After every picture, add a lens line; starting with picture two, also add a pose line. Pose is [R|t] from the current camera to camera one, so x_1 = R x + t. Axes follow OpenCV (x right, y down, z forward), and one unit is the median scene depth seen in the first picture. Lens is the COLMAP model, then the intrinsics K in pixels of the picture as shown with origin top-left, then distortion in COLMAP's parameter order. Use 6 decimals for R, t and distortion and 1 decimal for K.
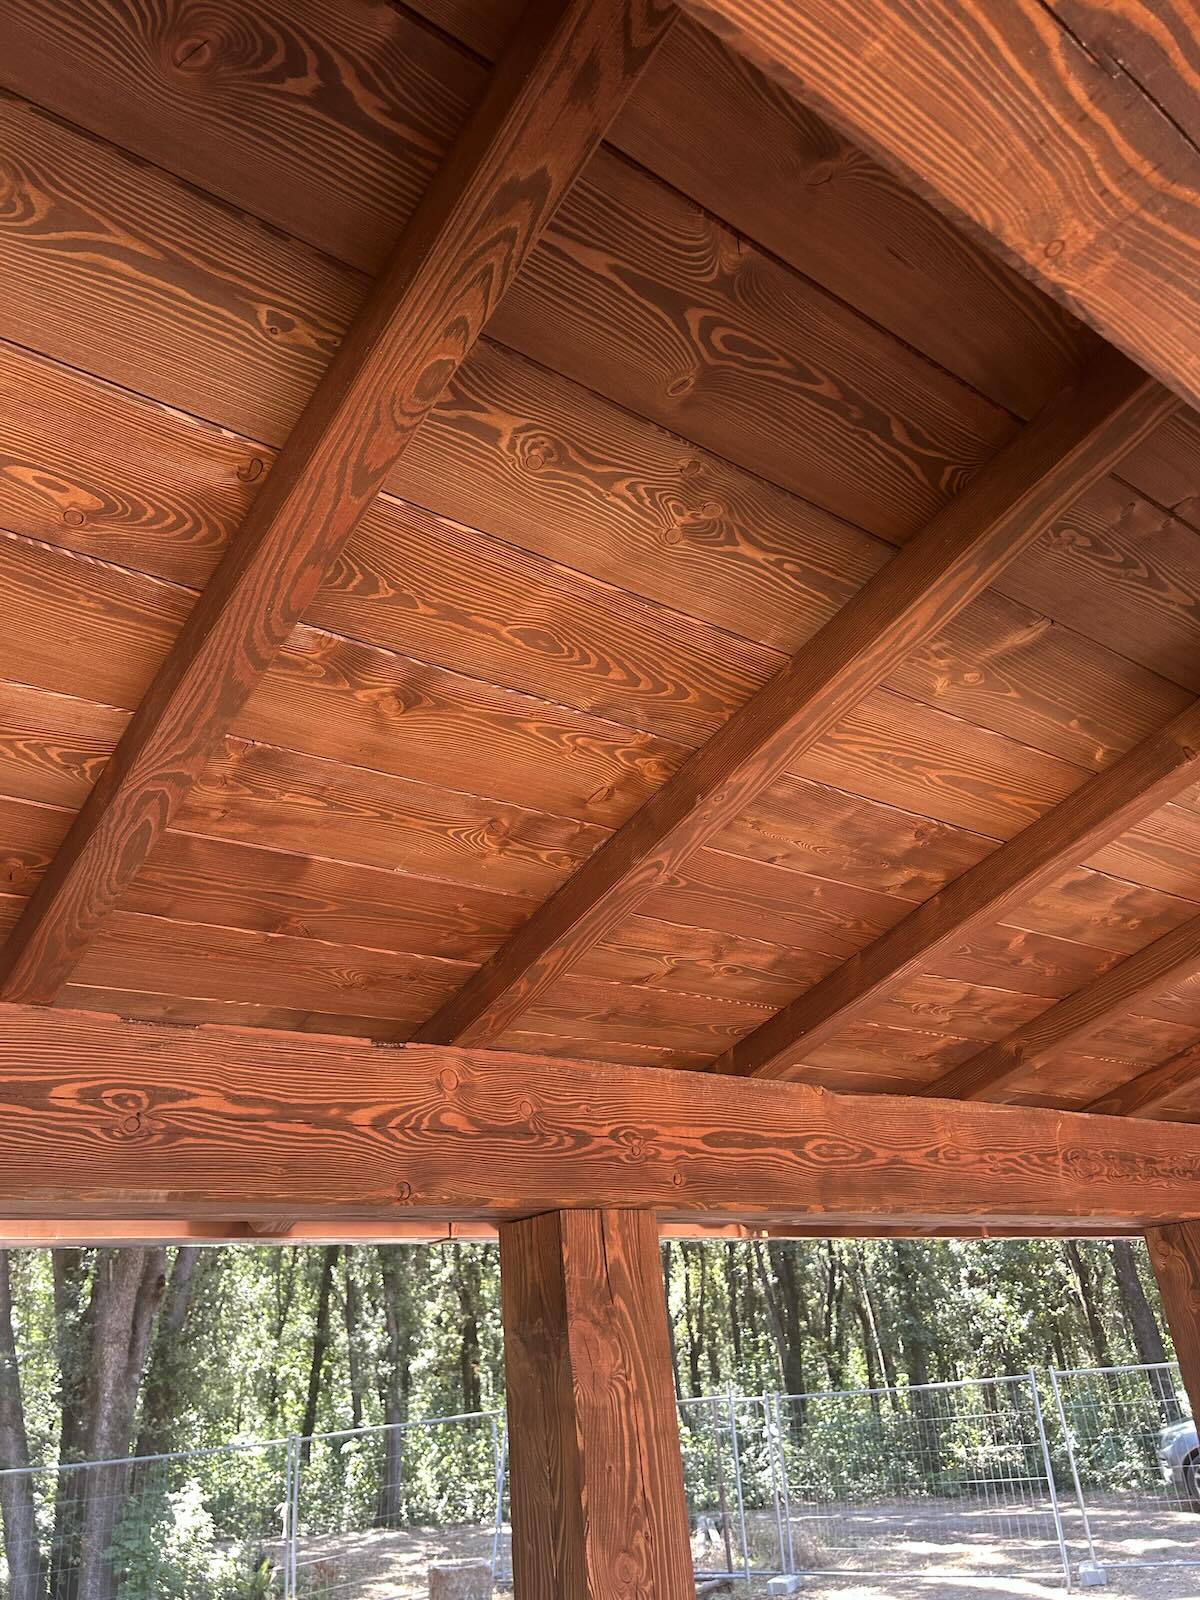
lens RADIAL K [[1186.5, 0, 605.8], [0, 1186.5, 796.7], [0, 0, 1]] dist [0.056928, 0.000472]
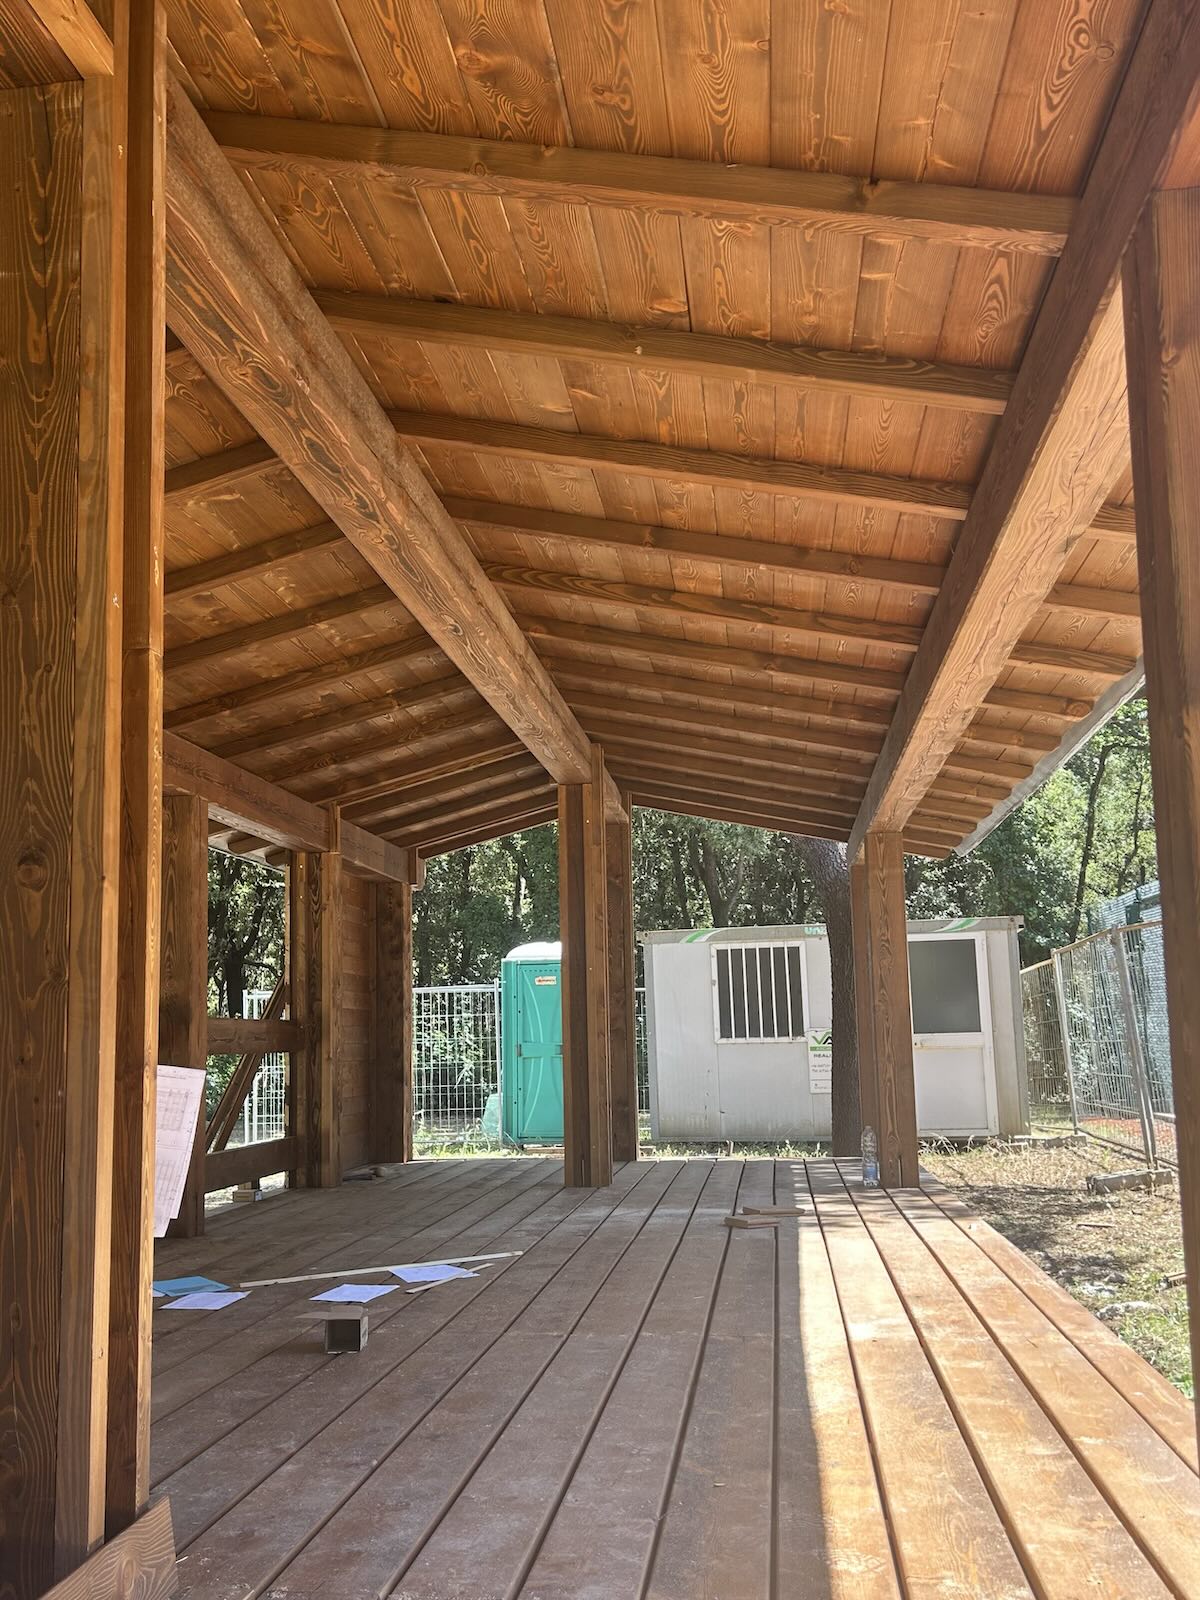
lens RADIAL K [[1441.0, 0, 566.4], [0, 1441.0, 877.9], [0, 0, 1]] dist [0.074563, -0.074025]
pose [[0.723489, 0.147607, 0.674371, -0.791825], [-0.337277, 0.927926, 0.158738, -0.089399], [-0.602335, -0.342295, 0.721128, -1.385552]]
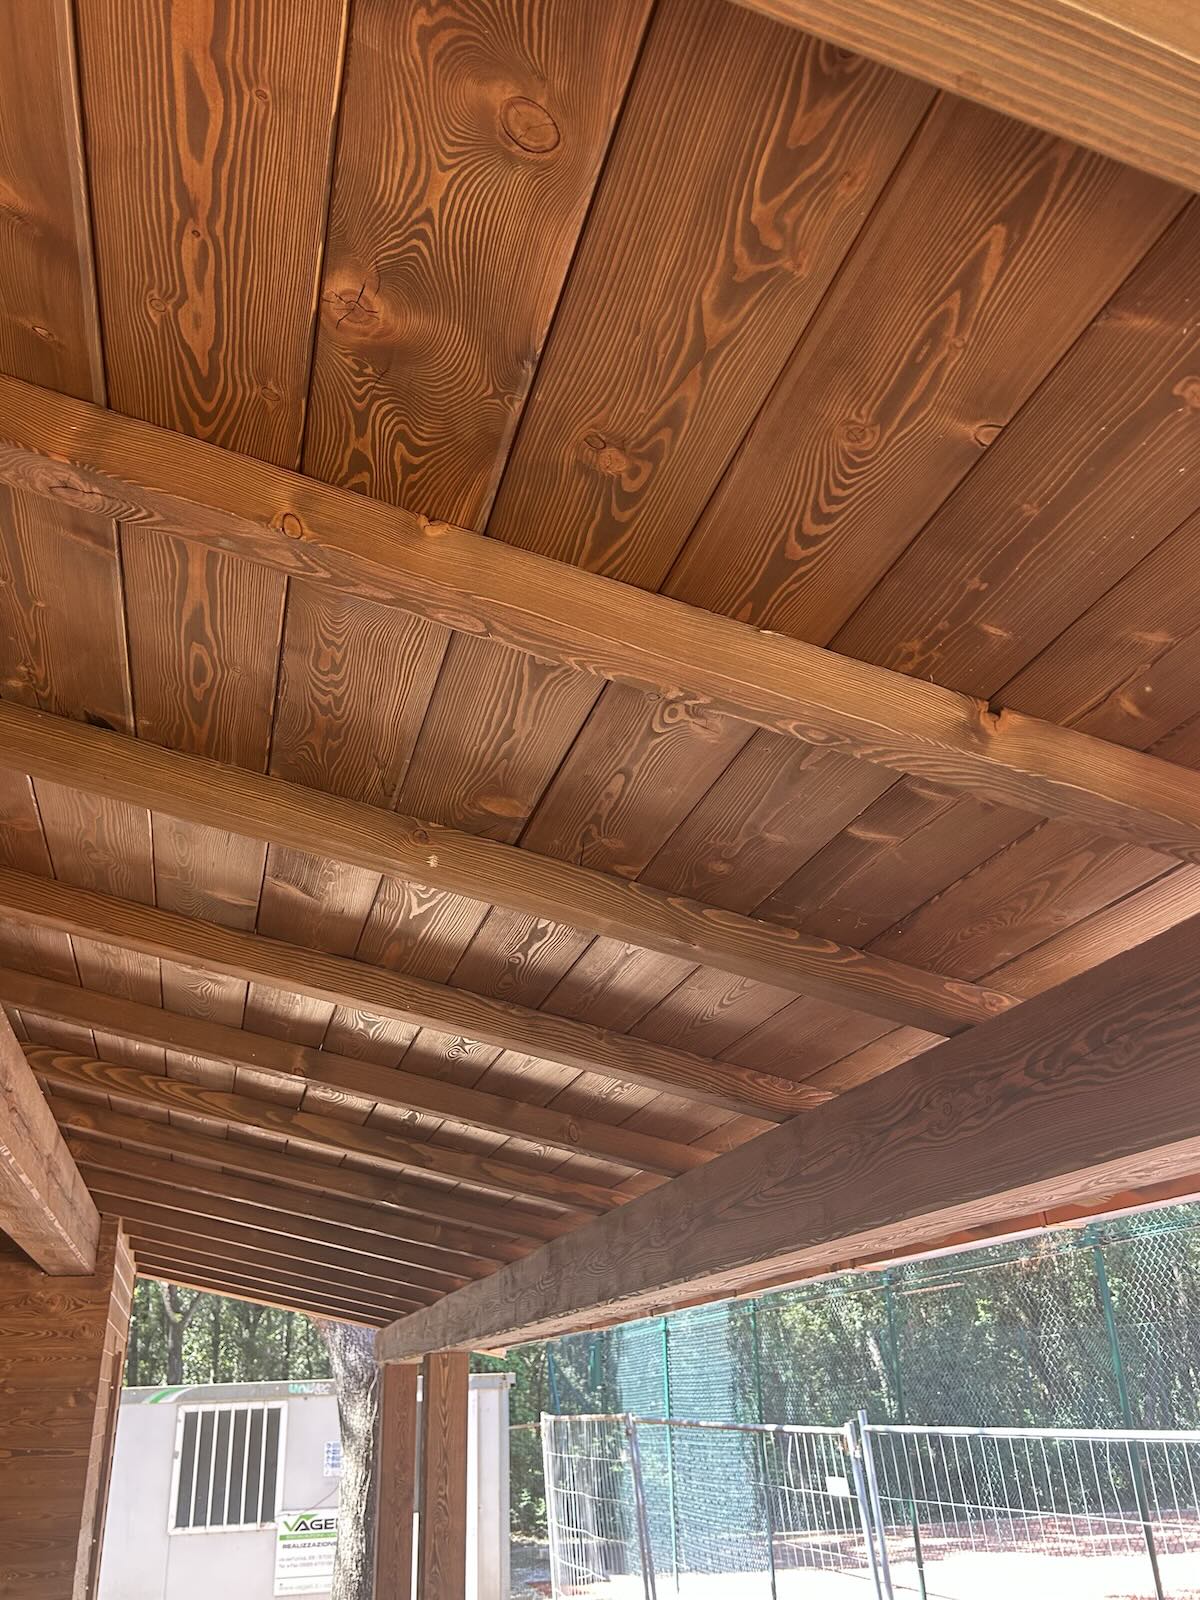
lens RADIAL K [[1286.0, 0, 610.2], [0, 1286.0, 817.2], [0, 0, 1]] dist [0.039899, -0.031158]
pose [[0.376075, 0.449669, 0.810164, -0.387031], [-0.404656, 0.866269, -0.292970, -0.229886], [-0.833559, -0.217659, 0.507743, -0.561937]]
